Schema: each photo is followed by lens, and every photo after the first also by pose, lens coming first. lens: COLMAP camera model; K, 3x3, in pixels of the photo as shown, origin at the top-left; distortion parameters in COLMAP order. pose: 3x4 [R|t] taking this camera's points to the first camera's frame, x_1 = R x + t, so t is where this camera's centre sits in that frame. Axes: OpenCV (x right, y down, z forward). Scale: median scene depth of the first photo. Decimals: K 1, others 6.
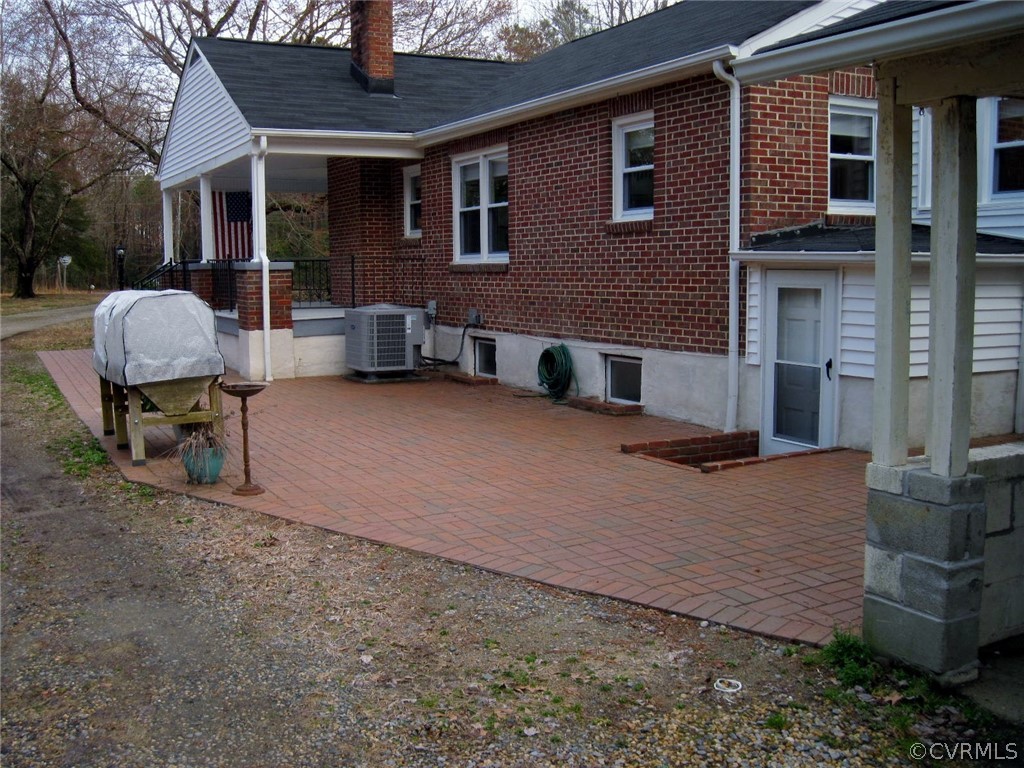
lens RADIAL K [[1069.2, 0, 516.6], [0, 1069.2, 384.1], [0, 0, 1]] dist [-0.101980, 0.000000]
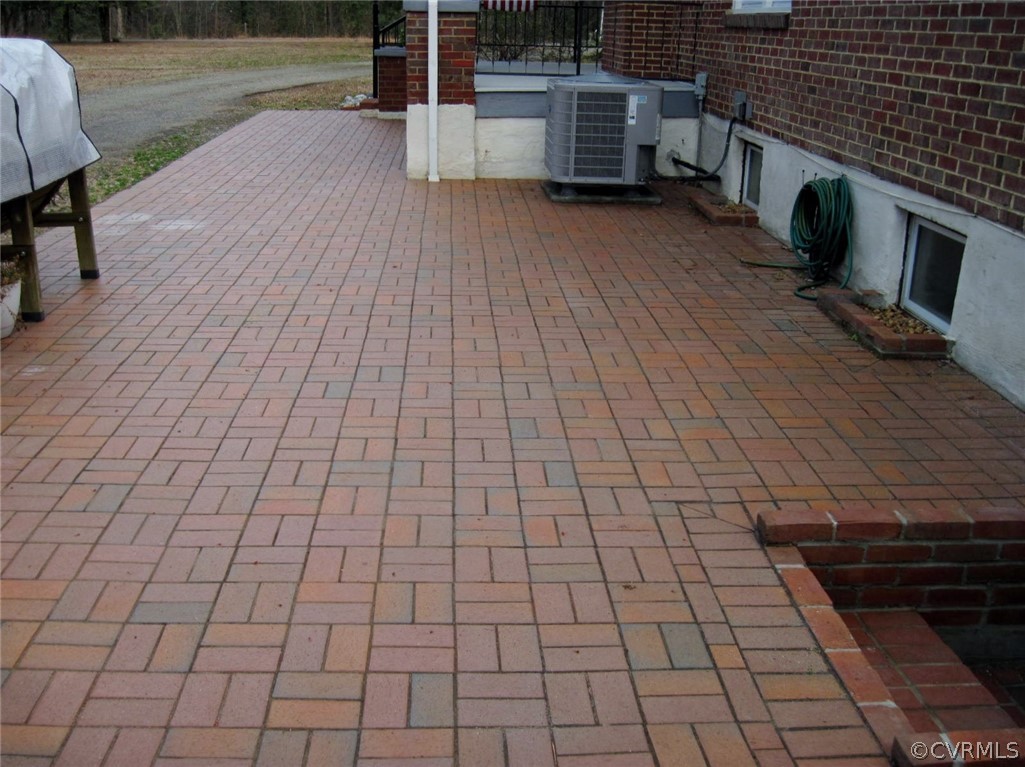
lens RADIAL K [[1070.2, 0, 504.1], [0, 1070.2, 381.5], [0, 0, 1]] dist [-0.101980, 0.000000]
pose [[0.906868, 0.162782, -0.388707, 0.094061], [-0.075800, 0.970349, 0.229516, -0.039450], [0.414542, -0.178677, 0.892317, 0.401282]]
